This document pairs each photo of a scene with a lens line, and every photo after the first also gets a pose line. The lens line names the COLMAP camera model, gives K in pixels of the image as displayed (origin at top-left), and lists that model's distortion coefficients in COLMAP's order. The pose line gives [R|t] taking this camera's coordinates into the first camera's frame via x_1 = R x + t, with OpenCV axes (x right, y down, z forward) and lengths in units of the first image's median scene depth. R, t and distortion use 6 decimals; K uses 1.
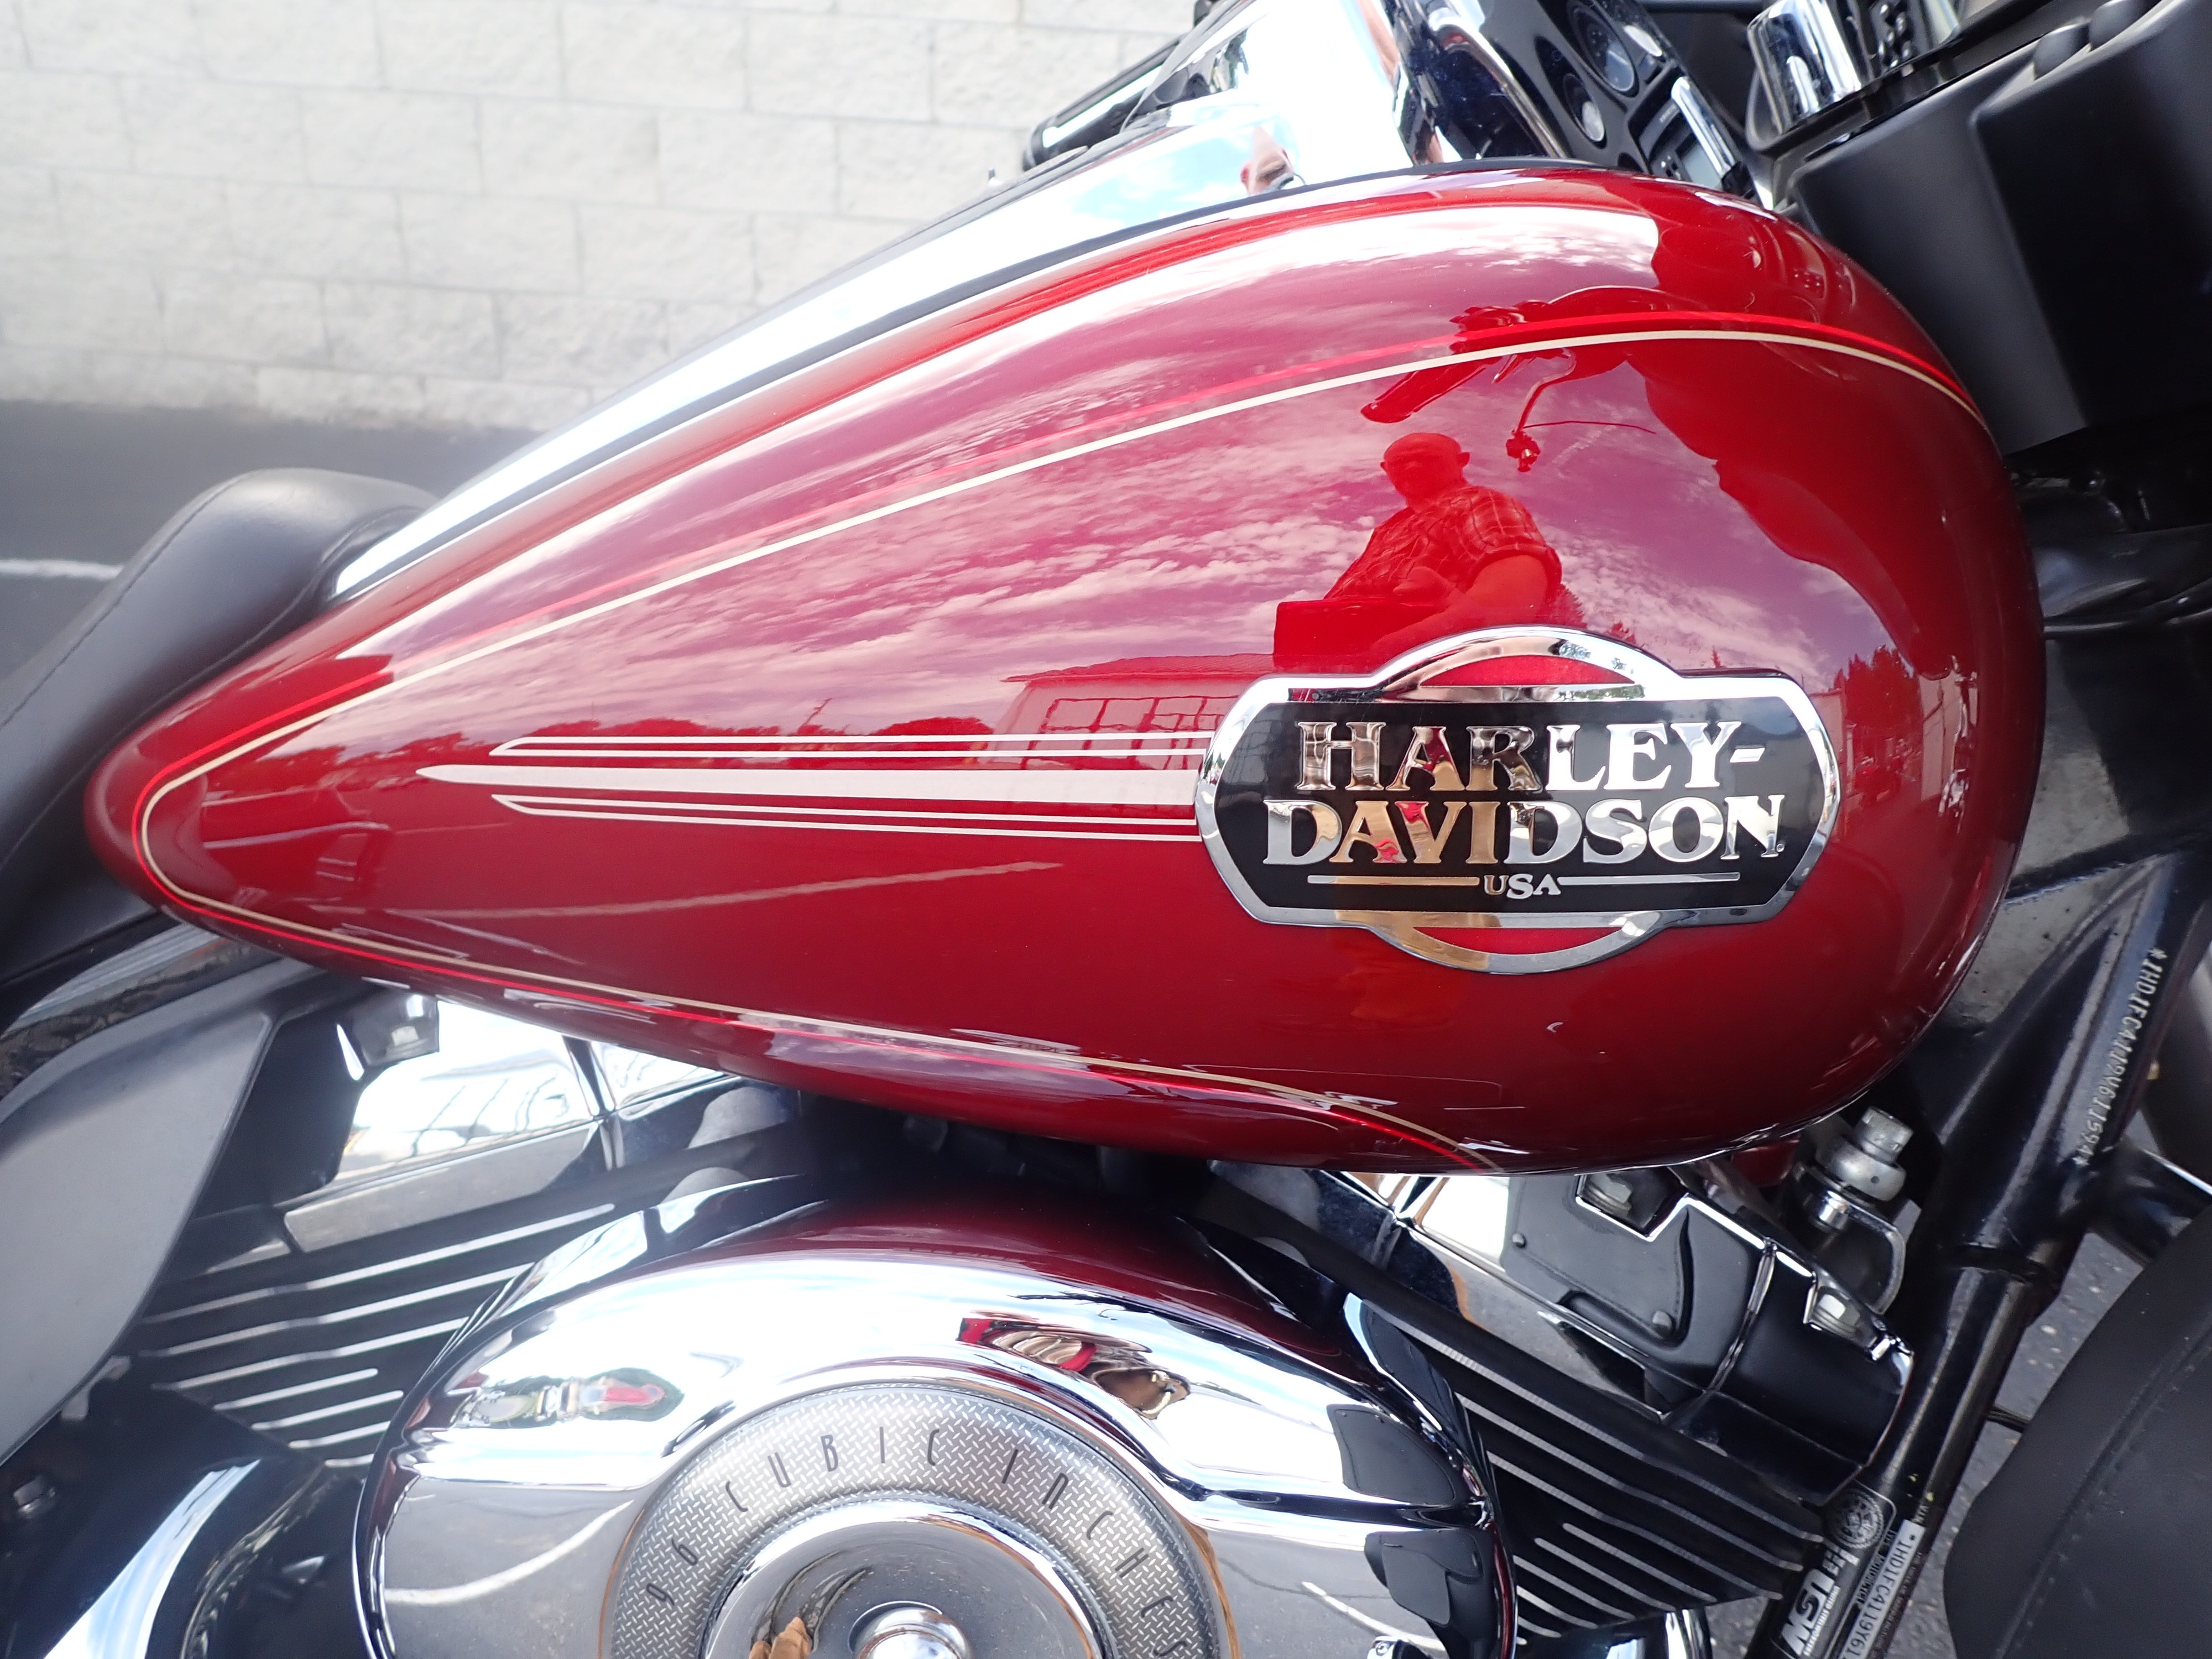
lens RADIAL K [[1623.0, 0, 1114.8], [0, 1623.0, 831.0], [0, 0, 1]] dist [0.013089, 0.002654]
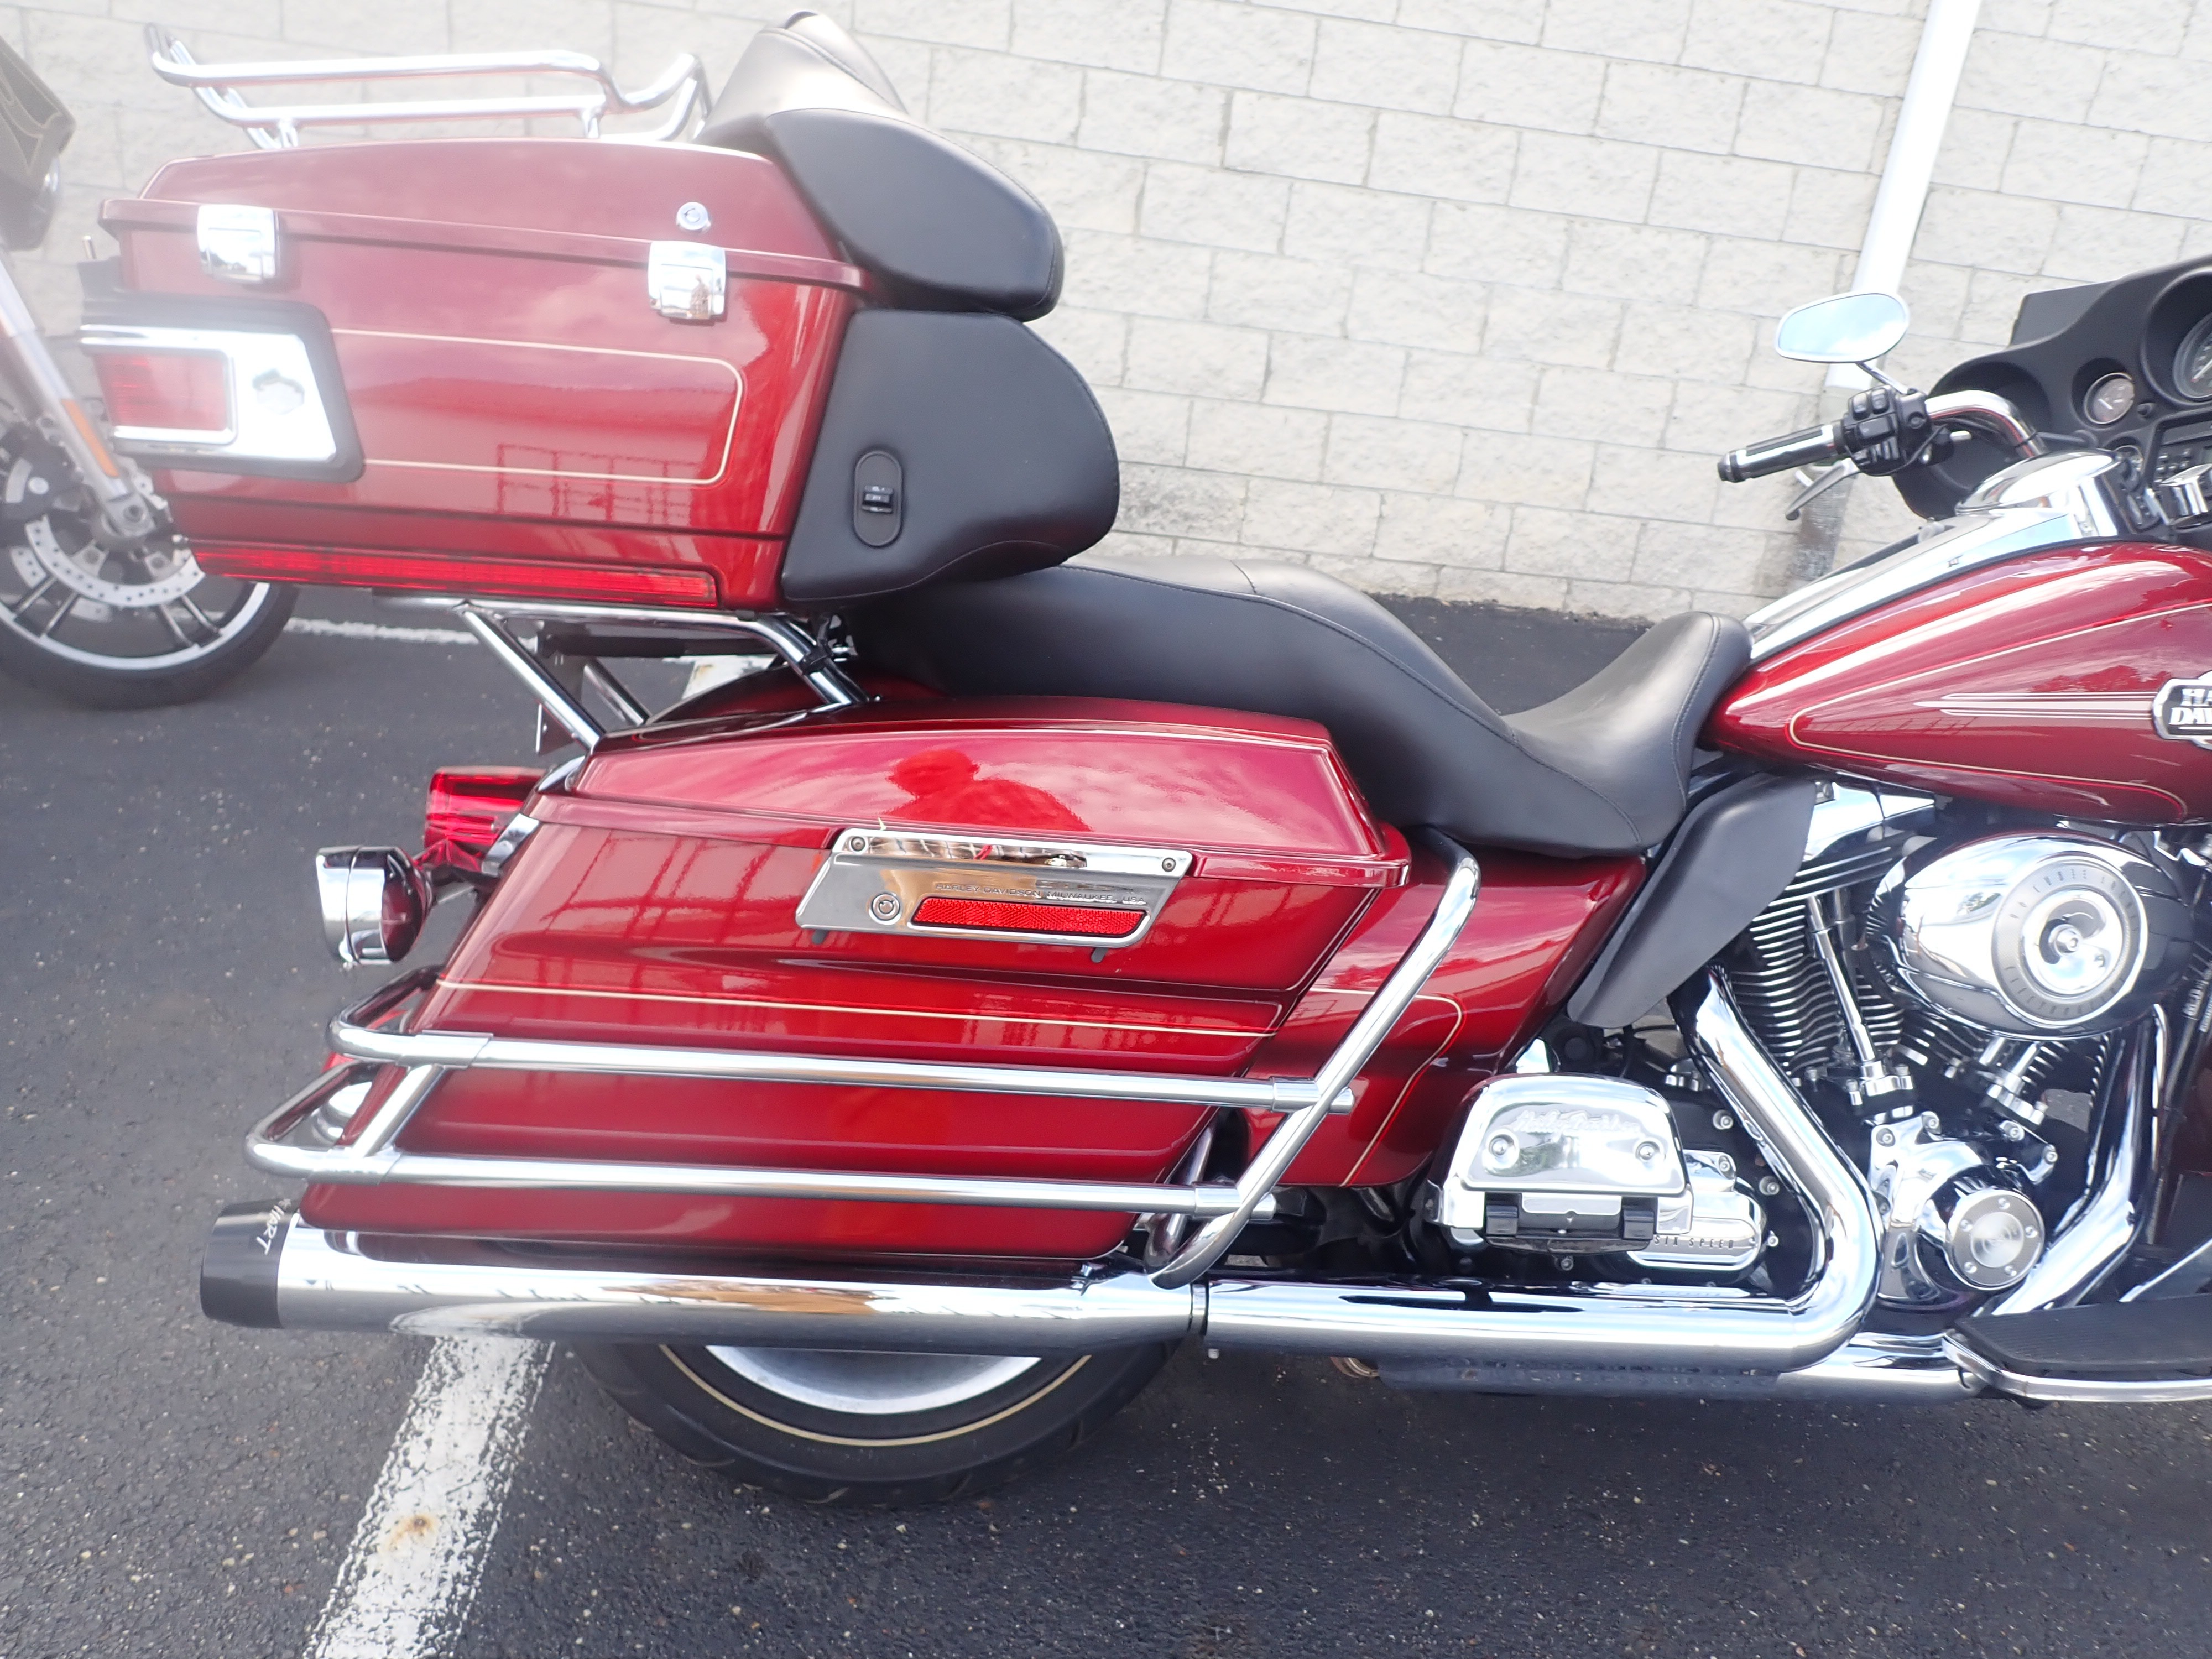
lens RADIAL K [[1640.2, 0, 1101.4], [0, 1640.2, 834.9], [0, 0, 1]] dist [0.000140, 0.002859]
pose [[0.985388, 0.008259, 0.170124, -2.109160], [0.001417, 0.998392, -0.056676, 0.342284], [-0.170319, 0.056089, 0.983791, -1.678765]]
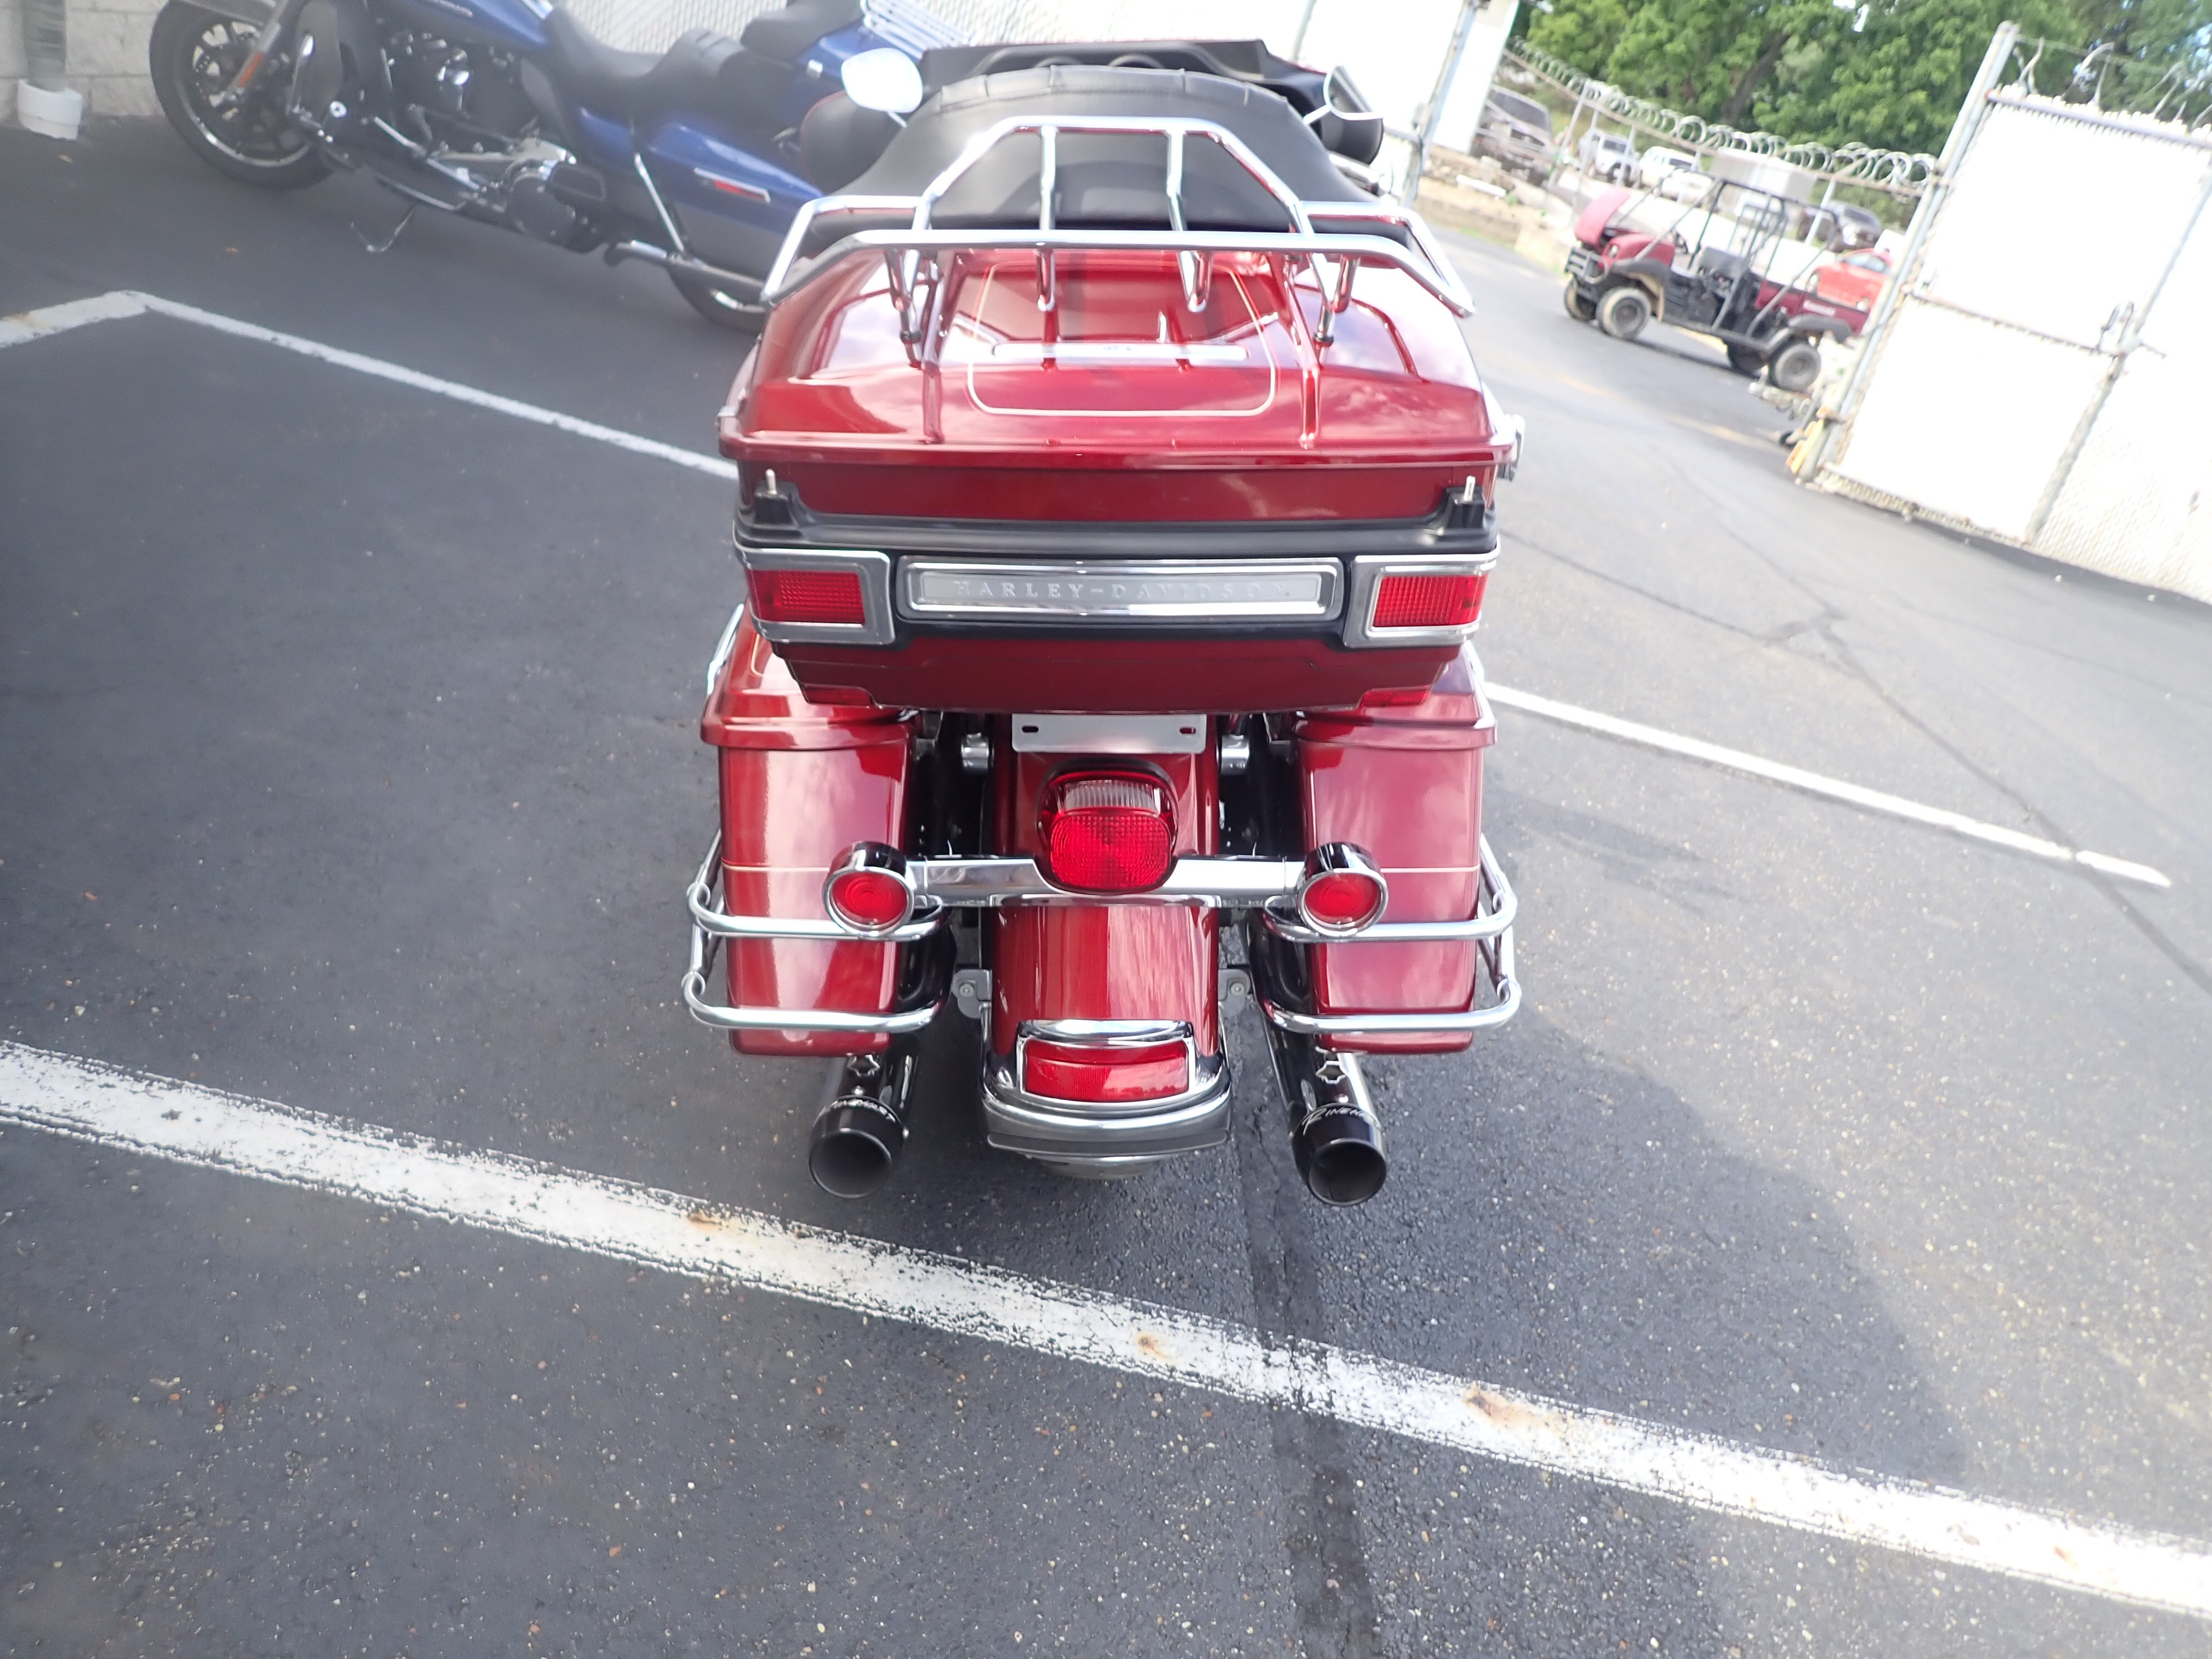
lens RADIAL K [[1640.2, 0, 1101.4], [0, 1640.2, 834.9], [0, 0, 1]] dist [0.000140, 0.002859]
pose [[-0.037862, -0.492188, 0.869665, -5.321268], [0.169640, 0.854491, 0.490986, -1.361254], [-0.984779, 0.166119, 0.051142, 1.049561]]
